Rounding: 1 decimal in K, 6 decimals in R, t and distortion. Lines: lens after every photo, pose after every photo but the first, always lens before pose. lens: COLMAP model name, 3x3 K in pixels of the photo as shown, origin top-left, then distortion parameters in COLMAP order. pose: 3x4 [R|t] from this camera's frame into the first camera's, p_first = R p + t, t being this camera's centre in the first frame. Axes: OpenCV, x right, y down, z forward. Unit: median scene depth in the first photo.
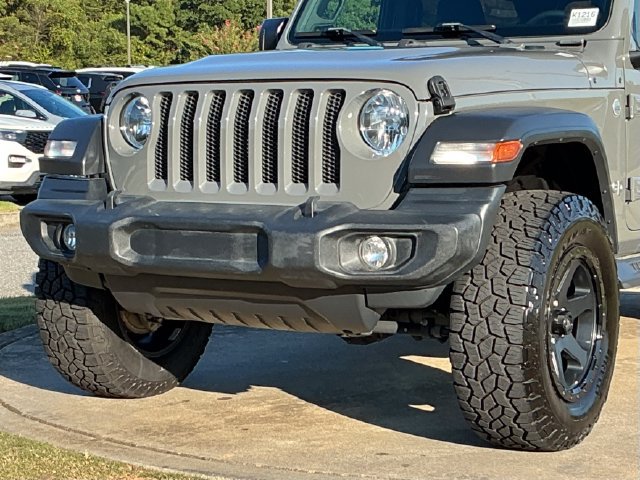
lens RADIAL K [[1454.8, 0, 352.5], [0, 1454.8, 241.4], [0, 0, 1]] dist [0.068618, 0.131546]
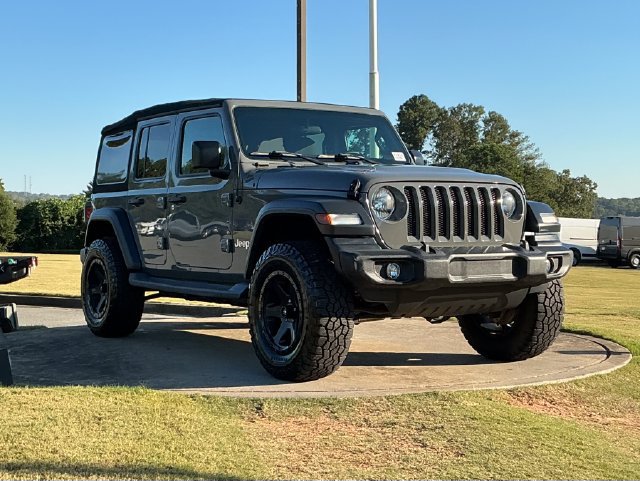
lens RADIAL K [[1019.5, 0, 320.0], [0, 1019.5, 240.5], [0, 0, 1]] dist [0.040438, 0.079521]
pose [[0.446455, -0.011675, 0.894730, -1.368853], [0.079407, 0.996487, -0.026620, -0.014457], [-0.891276, 0.082932, 0.445813, 0.596786]]
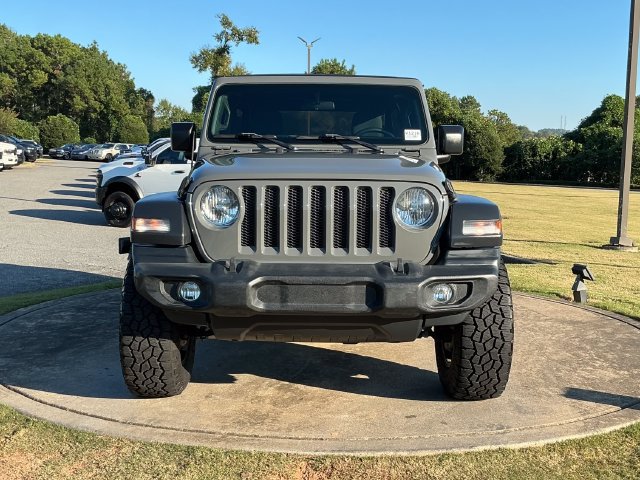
lens RADIAL K [[802.4, 0, 333.7], [0, 802.4, 237.4], [0, 0, 1]] dist [0.046781, -0.026862]
pose [[0.847775, -0.041161, 0.528756, -0.512970], [0.030787, 0.999122, 0.028415, -0.076942], [-0.529462, -0.007811, 0.848298, 0.307017]]
